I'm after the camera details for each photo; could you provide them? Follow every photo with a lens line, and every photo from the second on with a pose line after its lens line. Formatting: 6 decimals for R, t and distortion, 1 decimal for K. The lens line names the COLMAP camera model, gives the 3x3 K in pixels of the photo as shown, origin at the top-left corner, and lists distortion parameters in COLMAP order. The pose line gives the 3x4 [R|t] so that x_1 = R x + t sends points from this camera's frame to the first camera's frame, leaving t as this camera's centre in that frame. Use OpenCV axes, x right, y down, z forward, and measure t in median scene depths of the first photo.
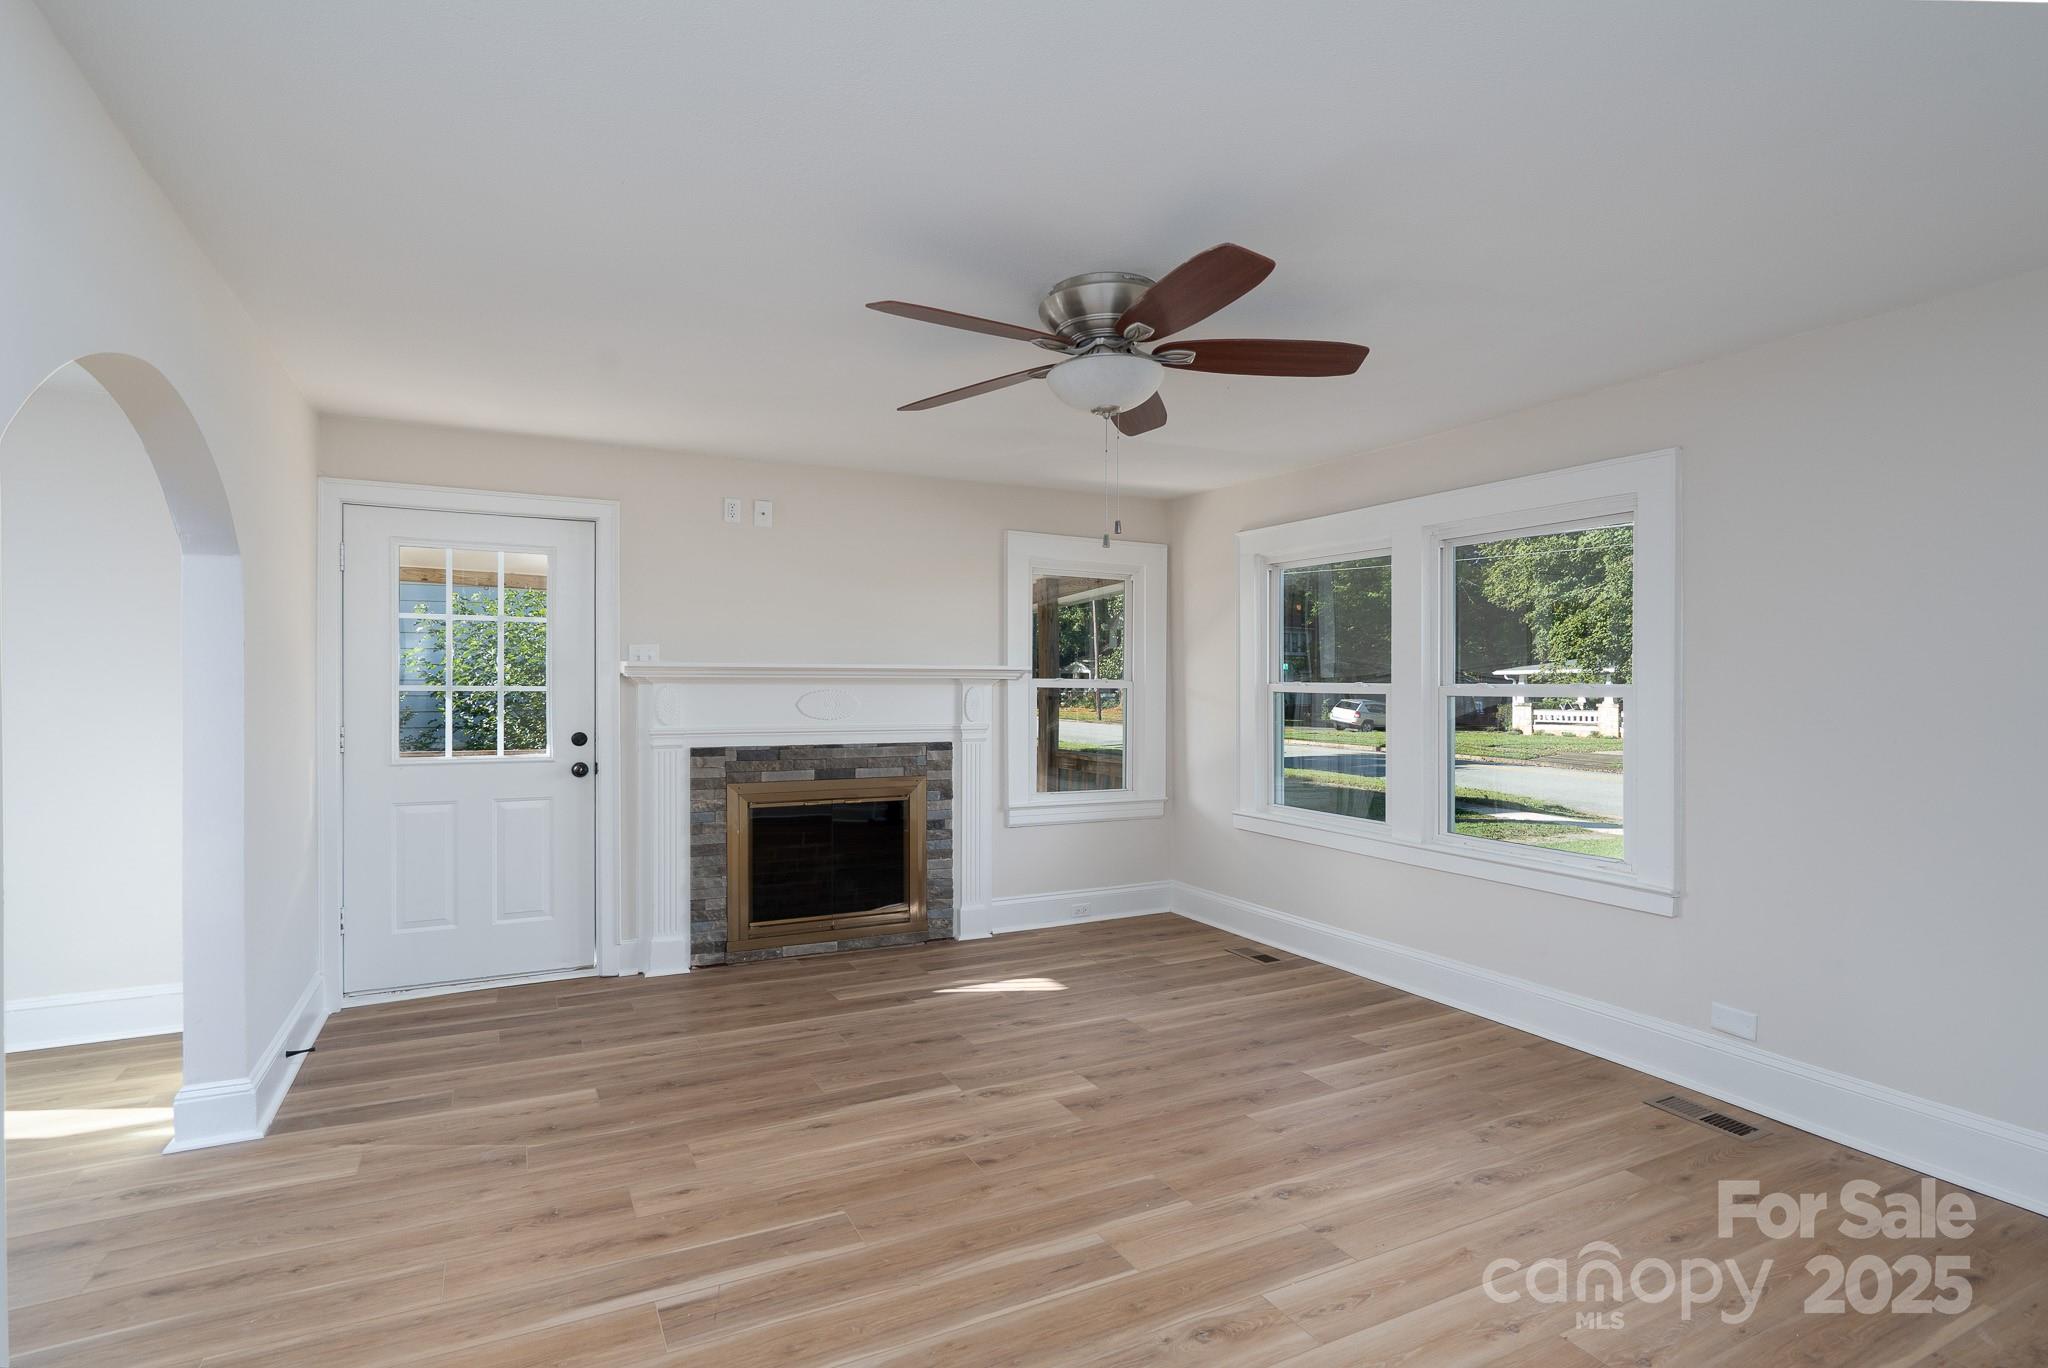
lens RADIAL K [[962.9, 0, 1018.0], [0, 962.9, 694.0], [0, 0, 1]] dist [-0.003406, 0.000008]
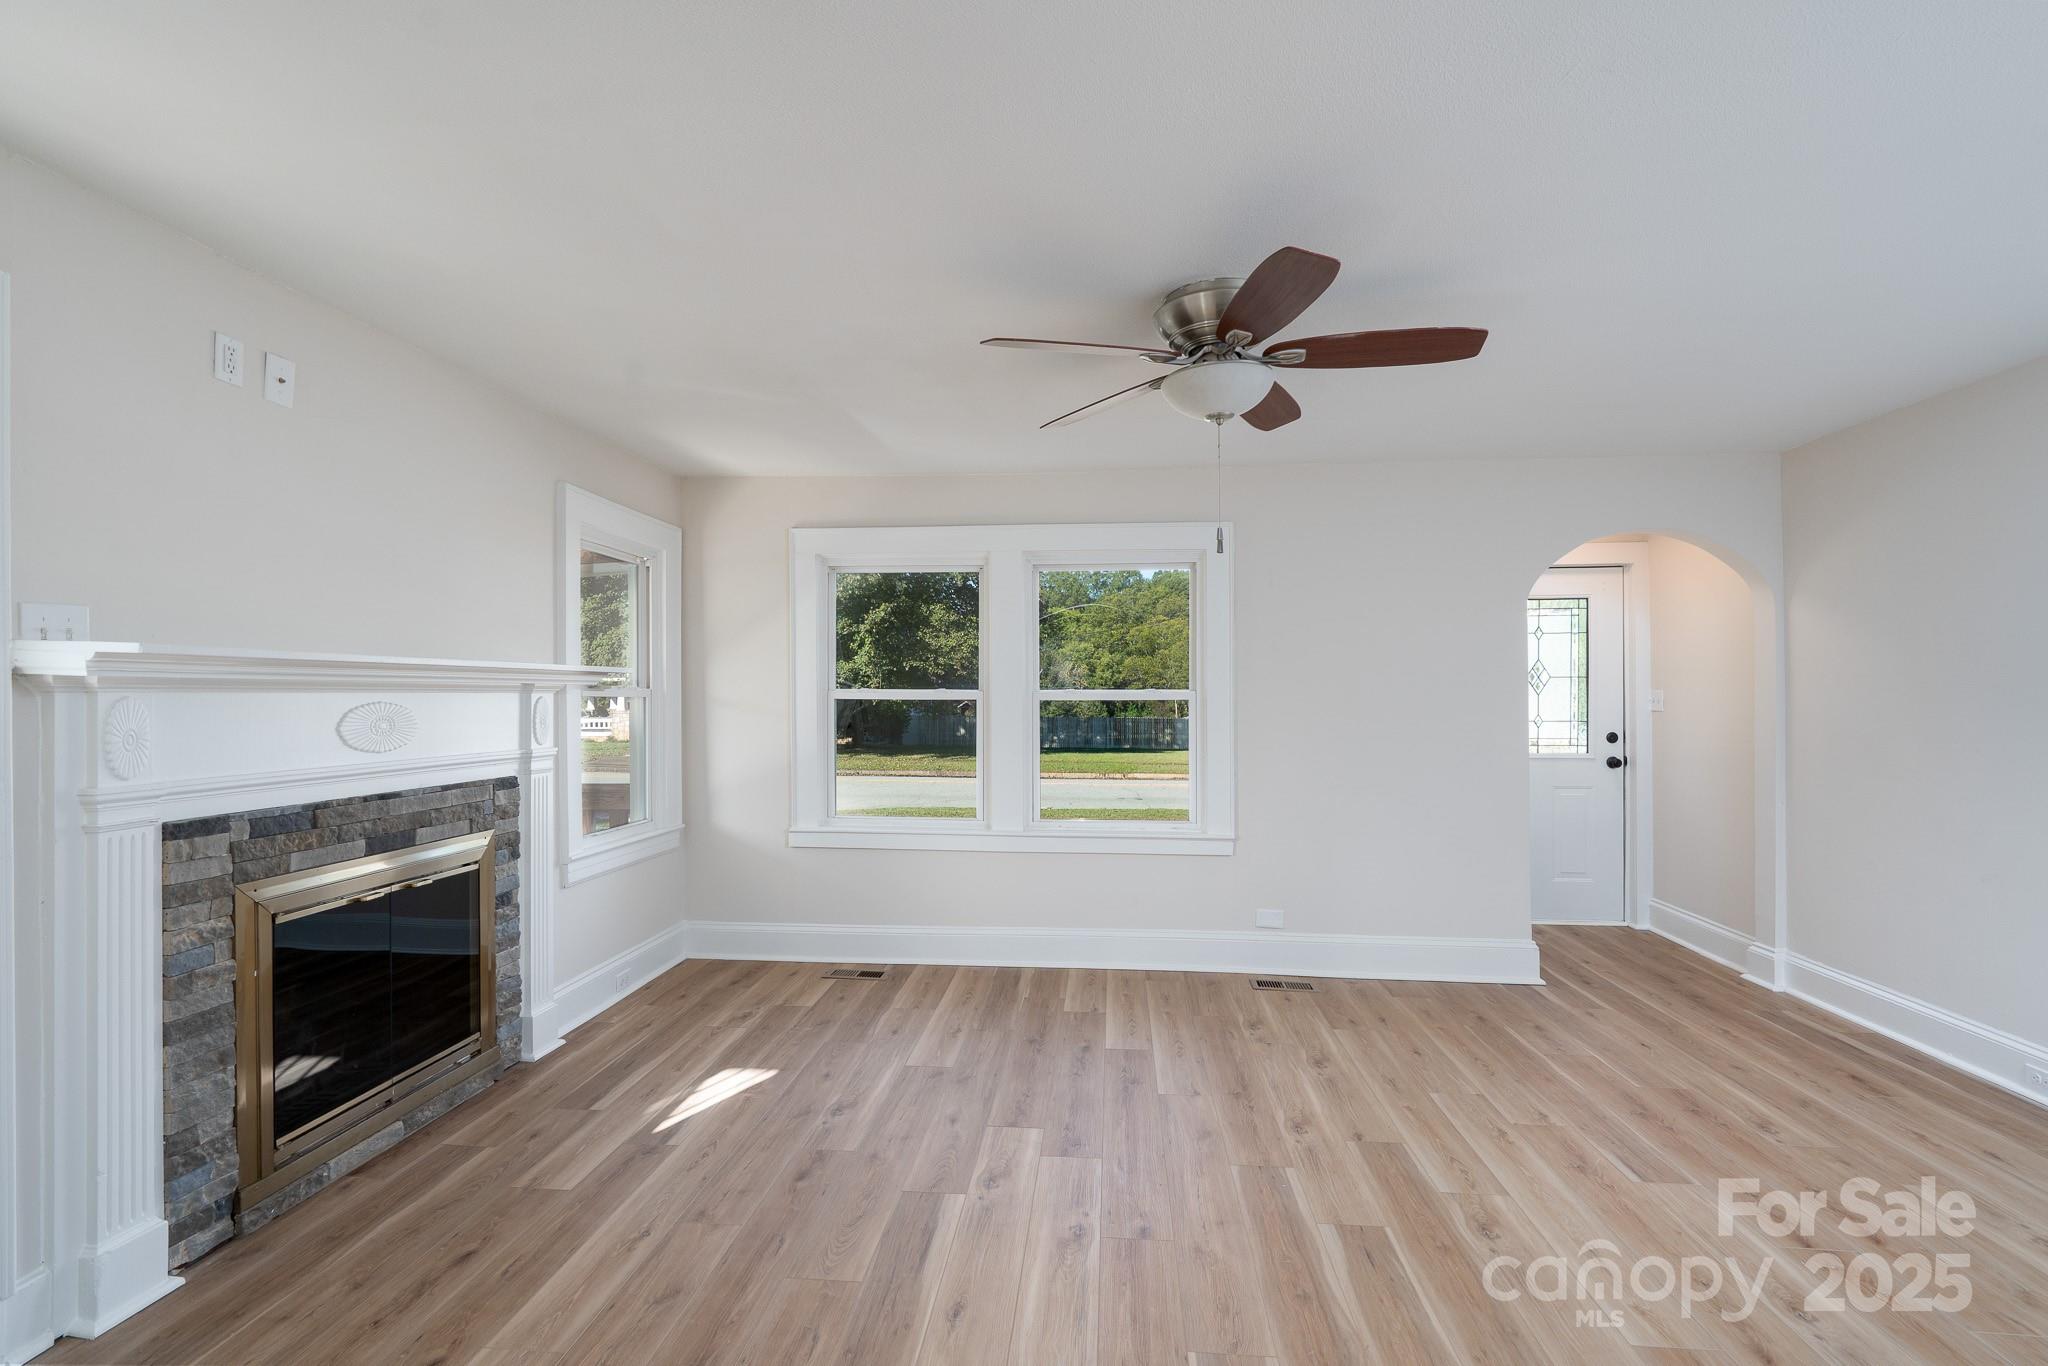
lens RADIAL K [[957.8, 0, 1024.0], [0, 957.8, 683.0], [0, 0, 1]] dist [0.001903, 0.000836]
pose [[0.554226, 0.004890, 0.832352, -0.490801], [0.011919, 0.999834, -0.013810, -0.003178], [-0.832281, 0.017574, 0.554075, 0.354111]]
